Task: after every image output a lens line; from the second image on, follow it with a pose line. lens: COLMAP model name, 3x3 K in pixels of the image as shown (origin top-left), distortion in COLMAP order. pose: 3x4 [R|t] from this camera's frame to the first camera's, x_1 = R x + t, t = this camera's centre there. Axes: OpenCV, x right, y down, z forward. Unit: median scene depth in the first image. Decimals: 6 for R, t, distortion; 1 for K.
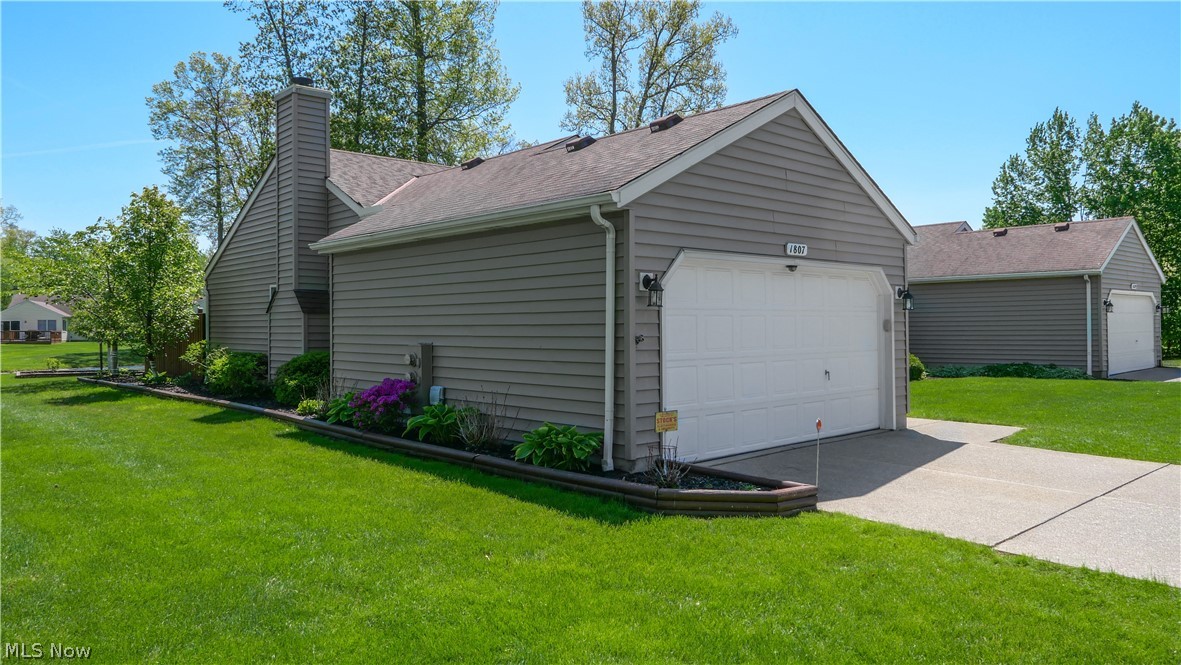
lens RADIAL K [[814.3, 0, 592.8], [0, 814.3, 328.6], [0, 0, 1]] dist [0.002174, 0.002945]
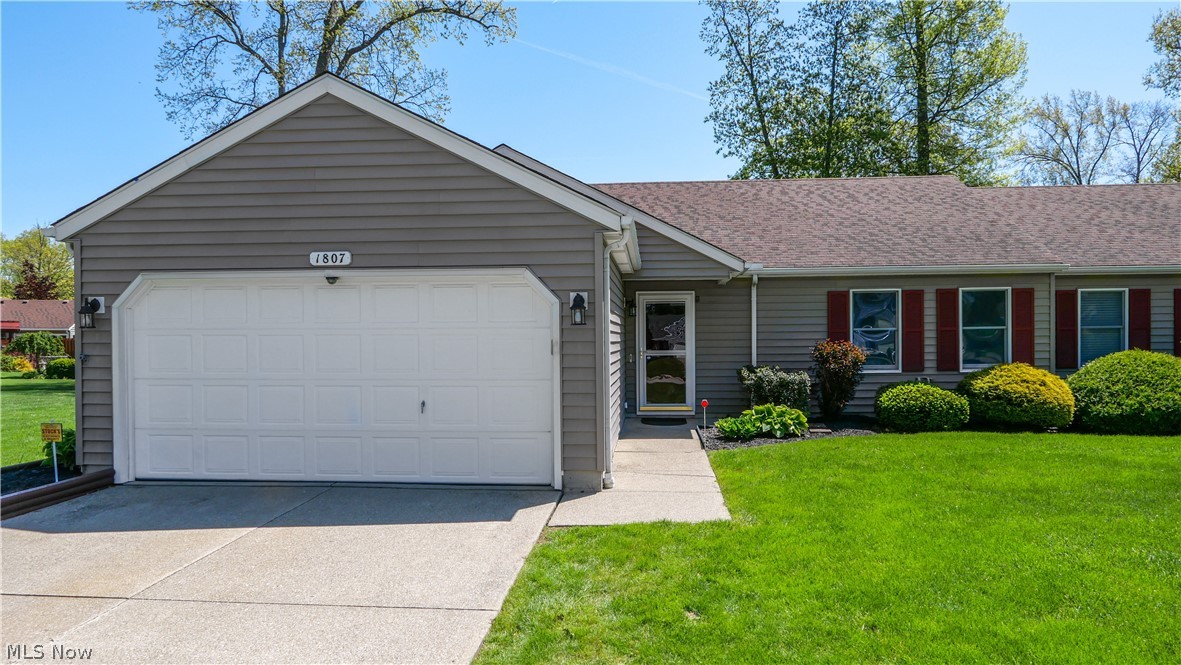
lens RADIAL K [[765.3, 0, 630.5], [0, 765.3, 333.9], [0, 0, 1]] dist [-0.001637, -0.000171]
pose [[0.686812, 0.011943, -0.726737, 1.054700], [-0.004968, 0.999919, 0.011737, -0.027713], [0.726818, -0.004450, 0.686816, 0.668288]]
